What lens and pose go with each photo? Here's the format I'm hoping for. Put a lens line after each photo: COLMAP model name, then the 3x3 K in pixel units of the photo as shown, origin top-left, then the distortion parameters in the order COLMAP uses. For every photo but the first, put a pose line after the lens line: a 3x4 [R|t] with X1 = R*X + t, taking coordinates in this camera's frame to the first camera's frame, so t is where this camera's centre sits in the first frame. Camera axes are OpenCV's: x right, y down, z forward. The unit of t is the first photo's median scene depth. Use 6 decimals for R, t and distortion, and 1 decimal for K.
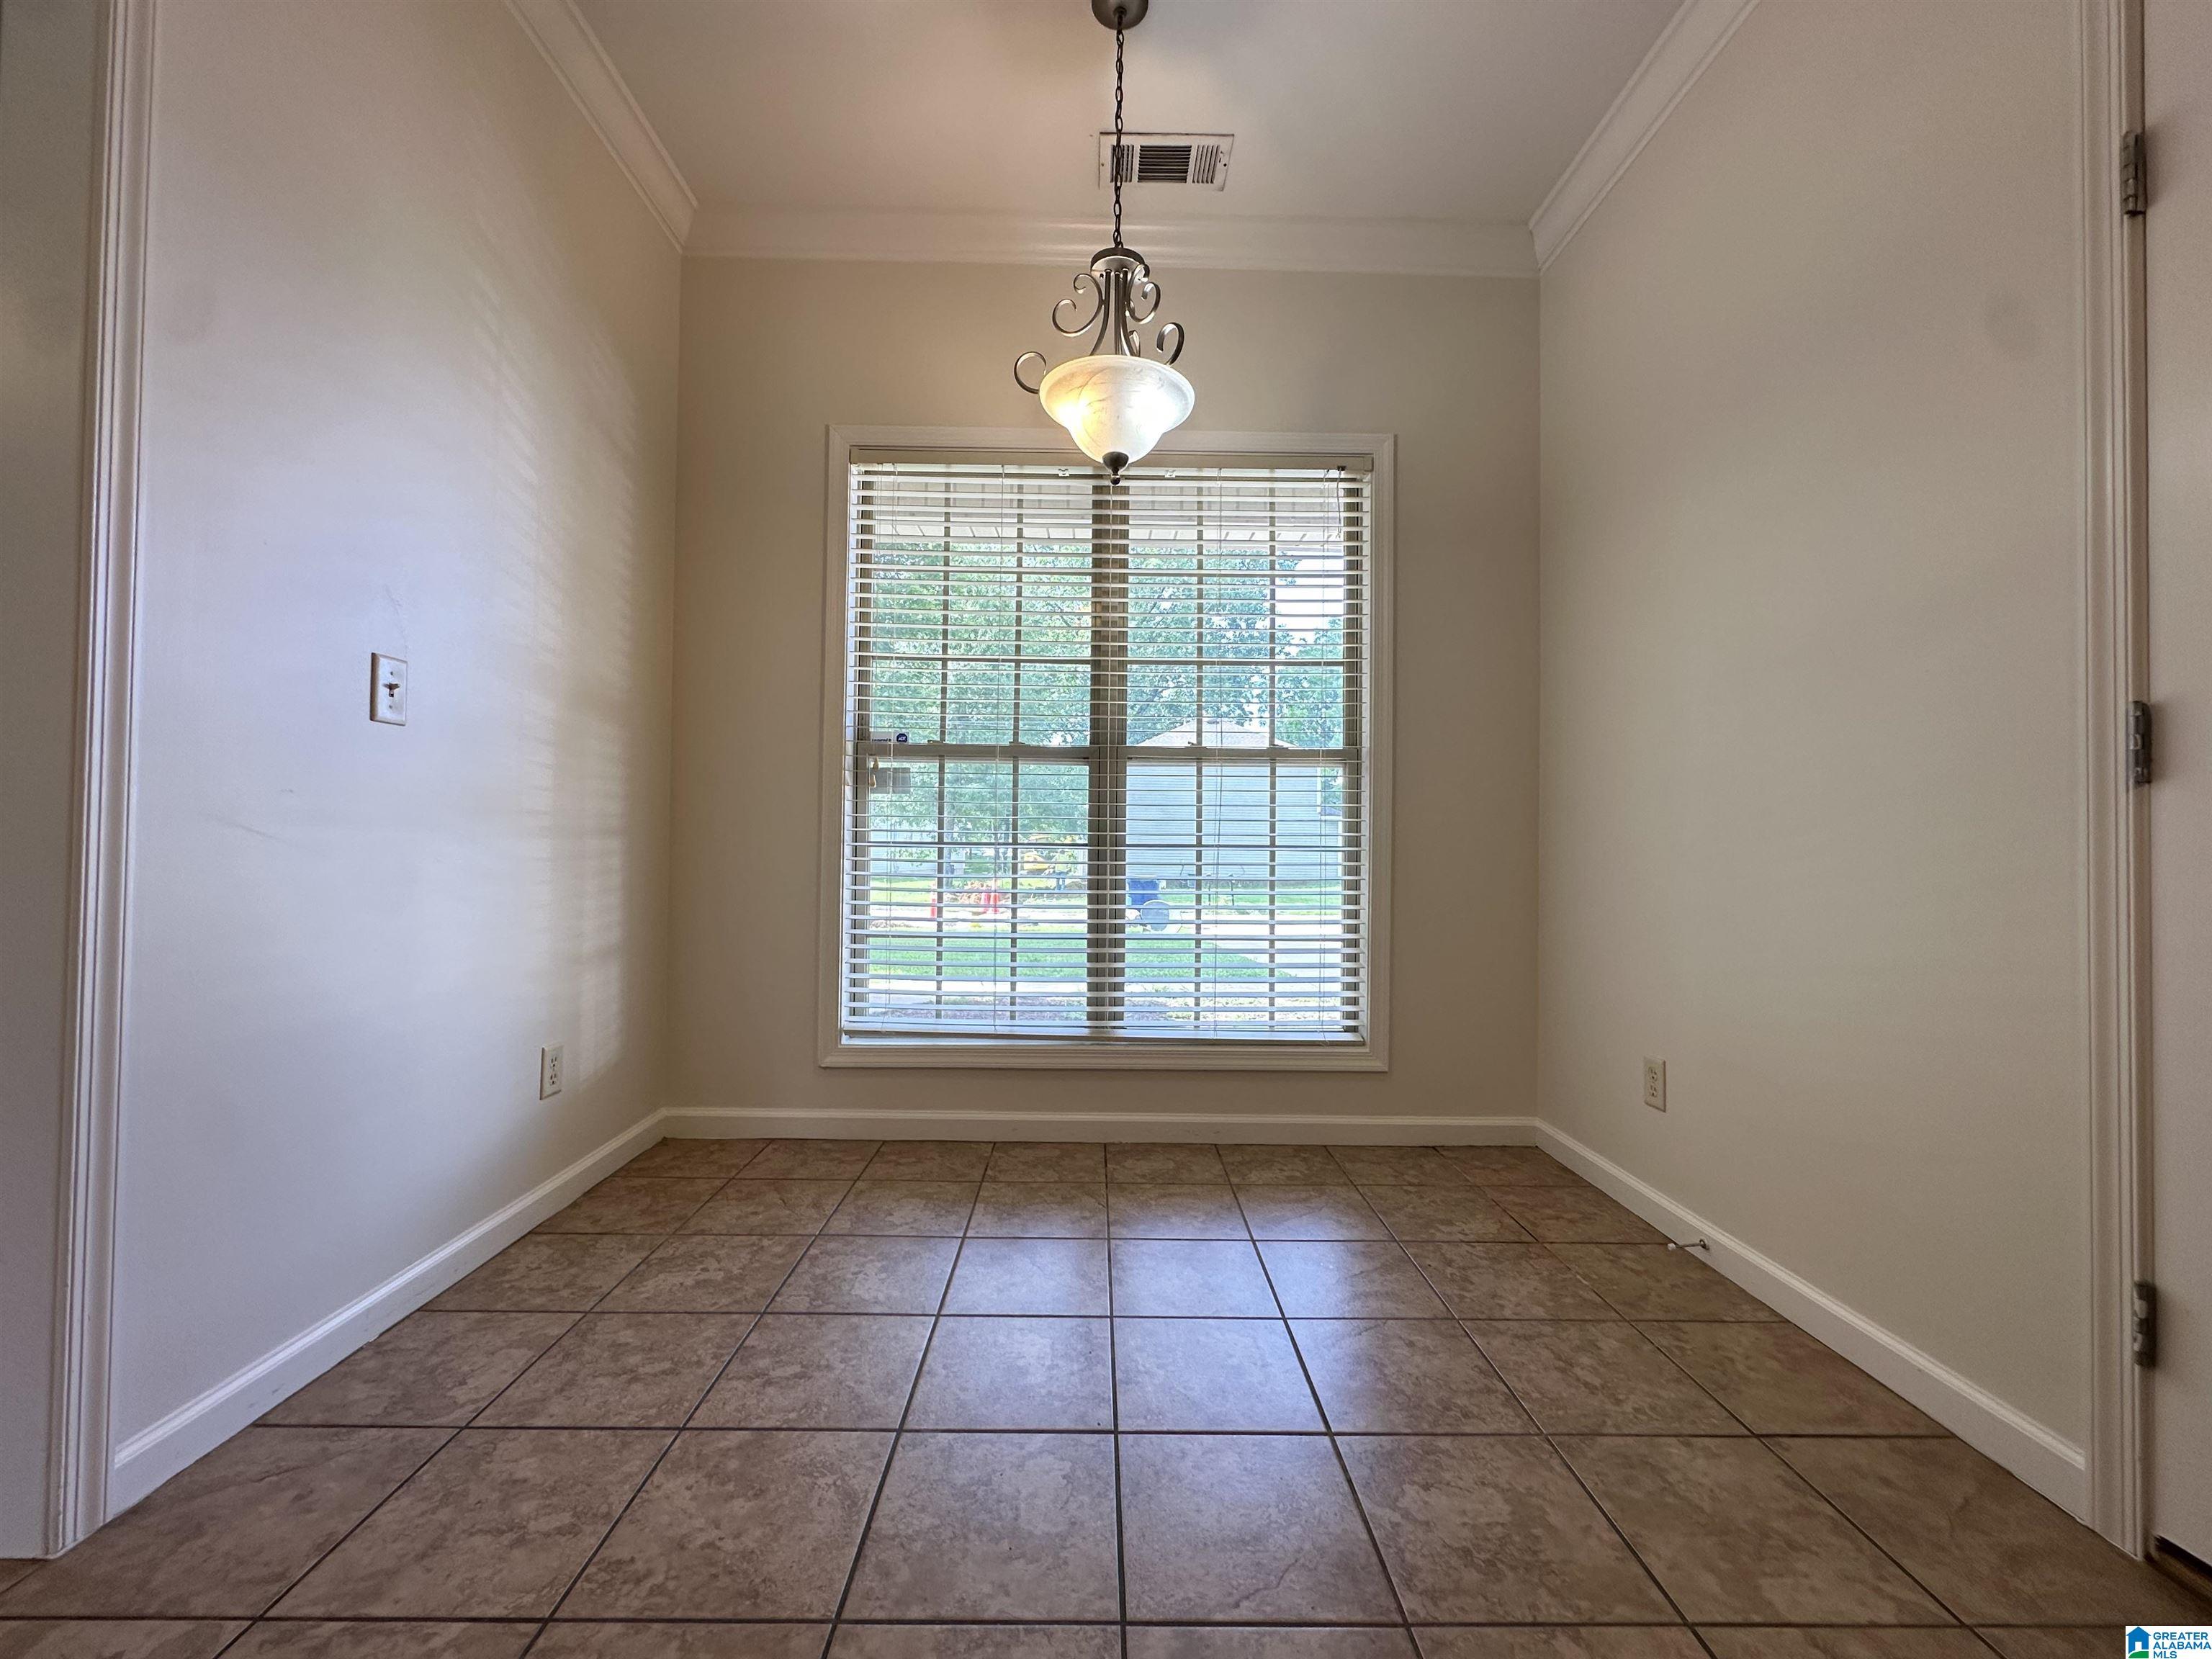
lens RADIAL K [[858.4, 0, 1100.7], [0, 858.4, 806.2], [0, 0, 1]] dist [-0.000235, 0.000015]
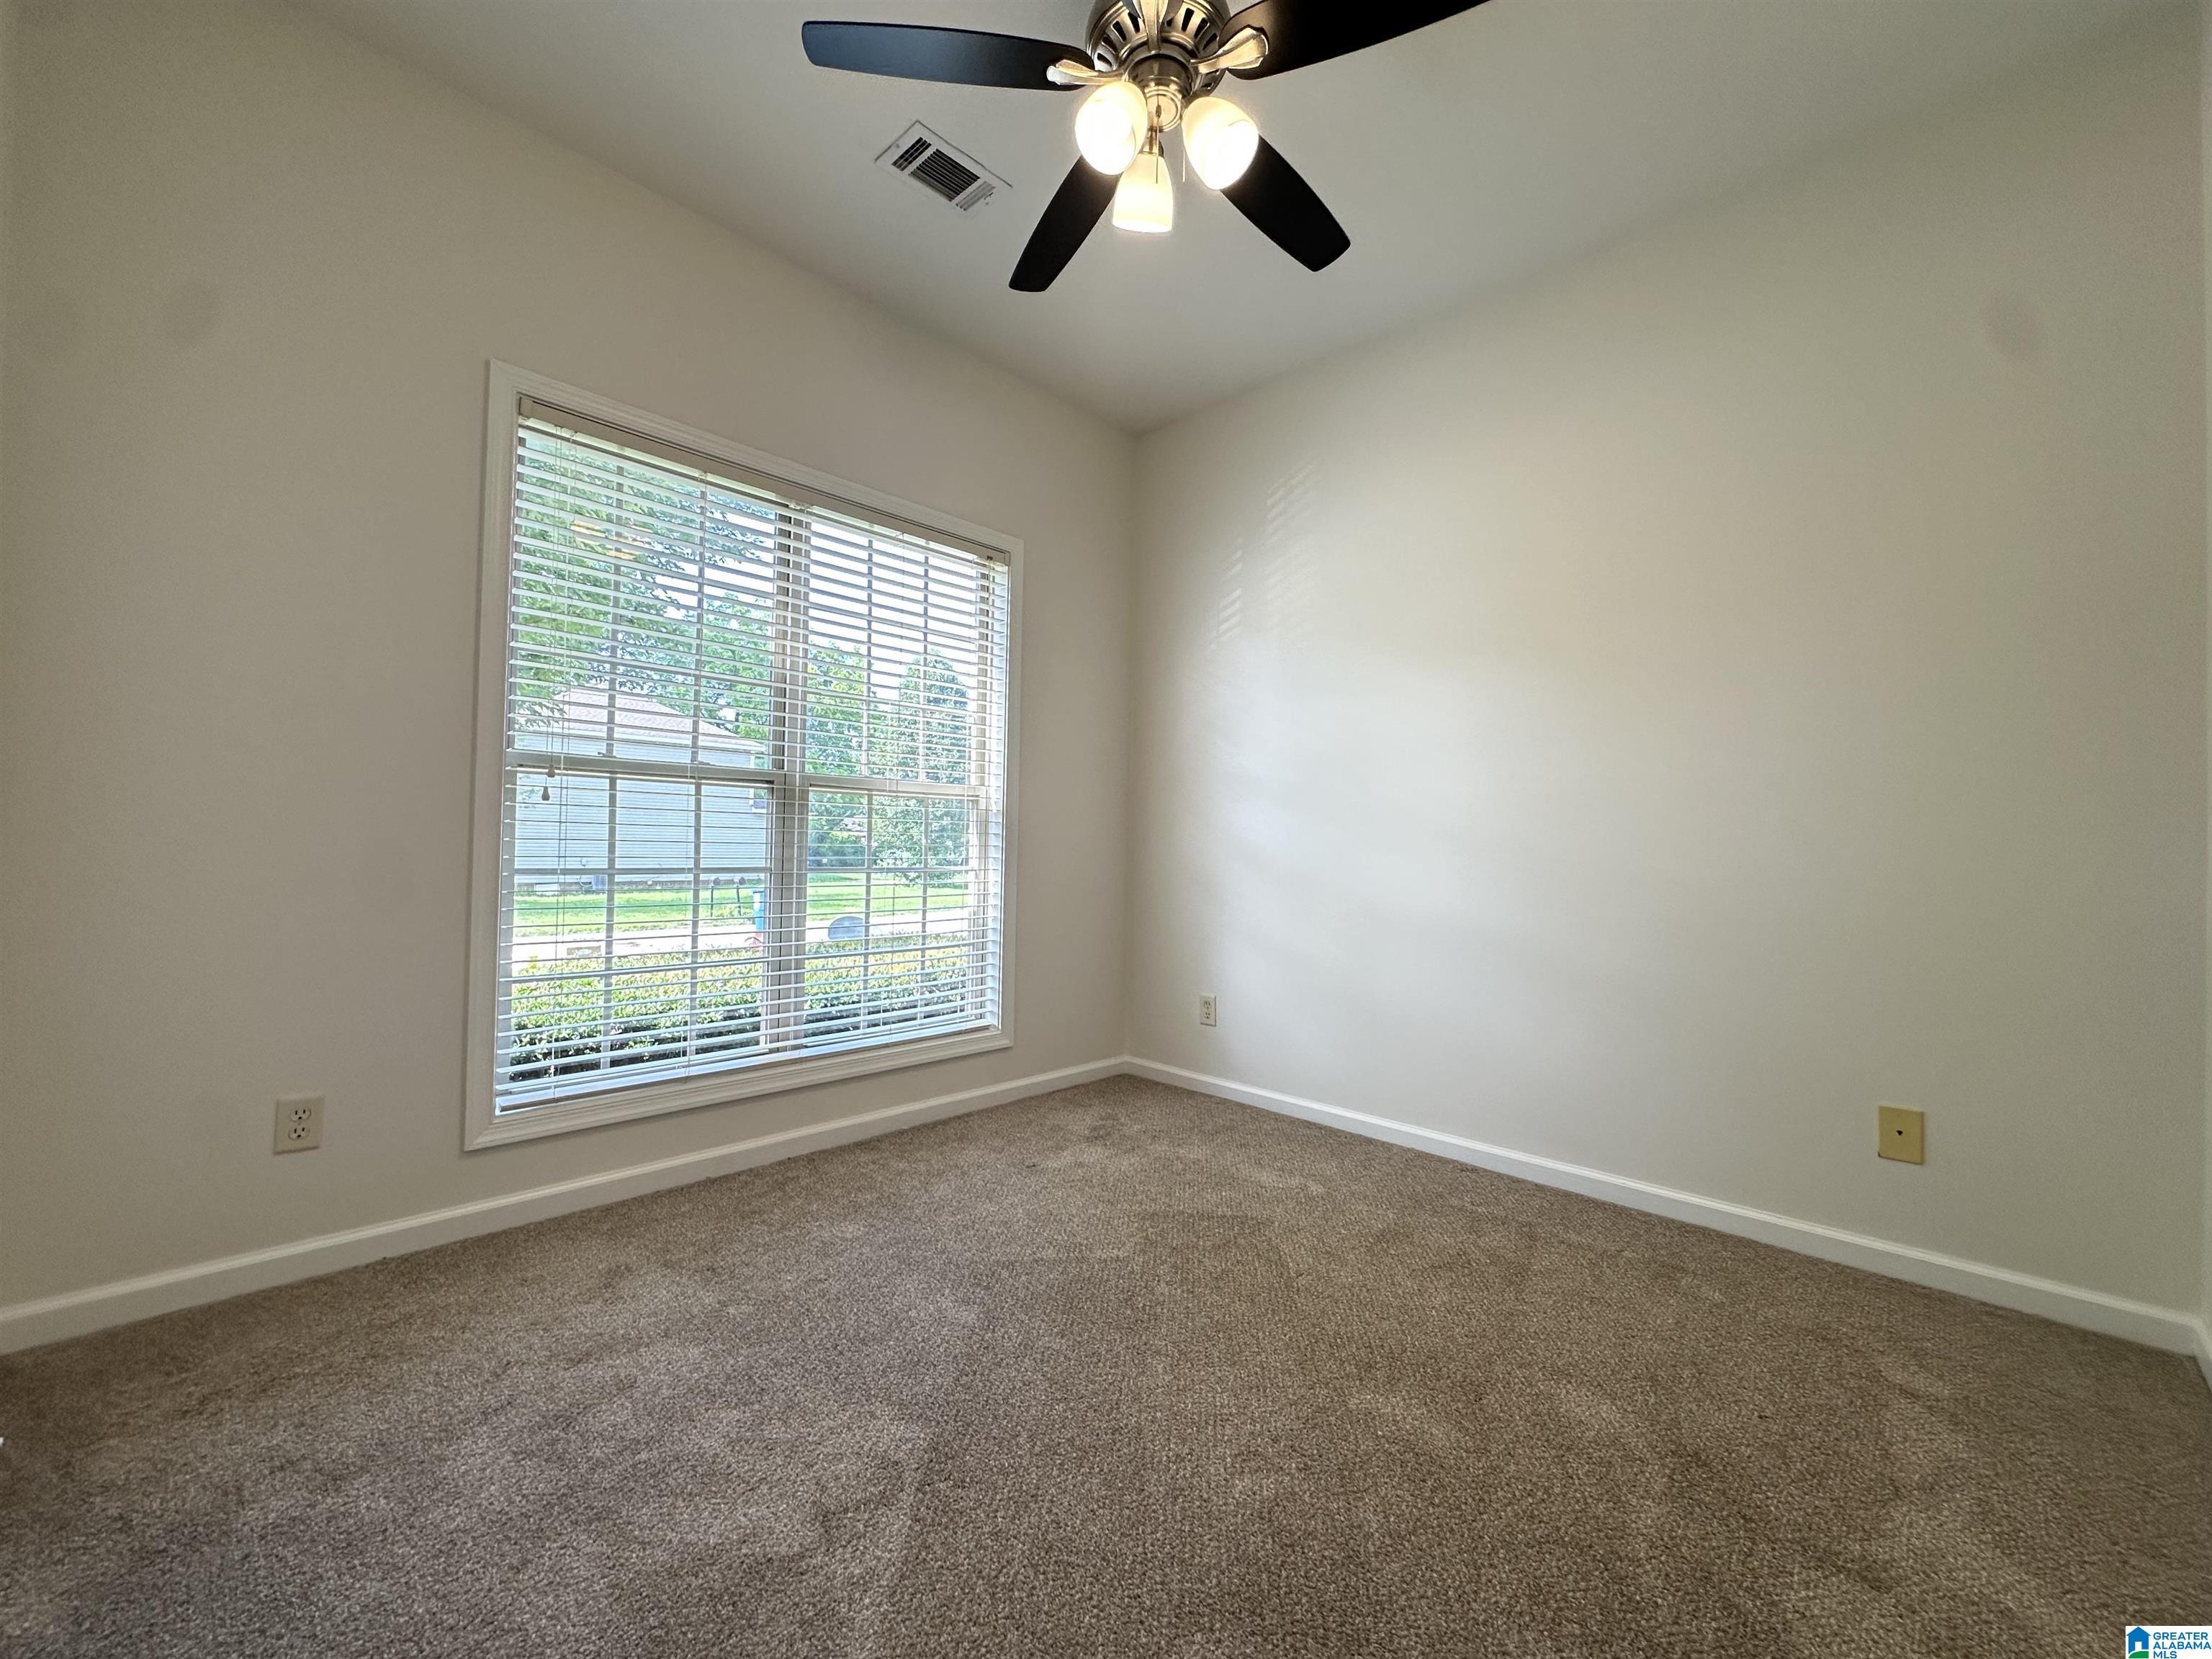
lens RADIAL K [[883.9, 0, 1100.3], [0, 883.9, 826.6], [0, 0, 1]] dist [-0.002742, 0.000098]
pose [[0.705985, 0.017634, 0.708007, -0.472692], [-0.018690, 0.999806, -0.006265, -0.006284], [-0.707980, -0.008809, 0.706177, -0.002850]]
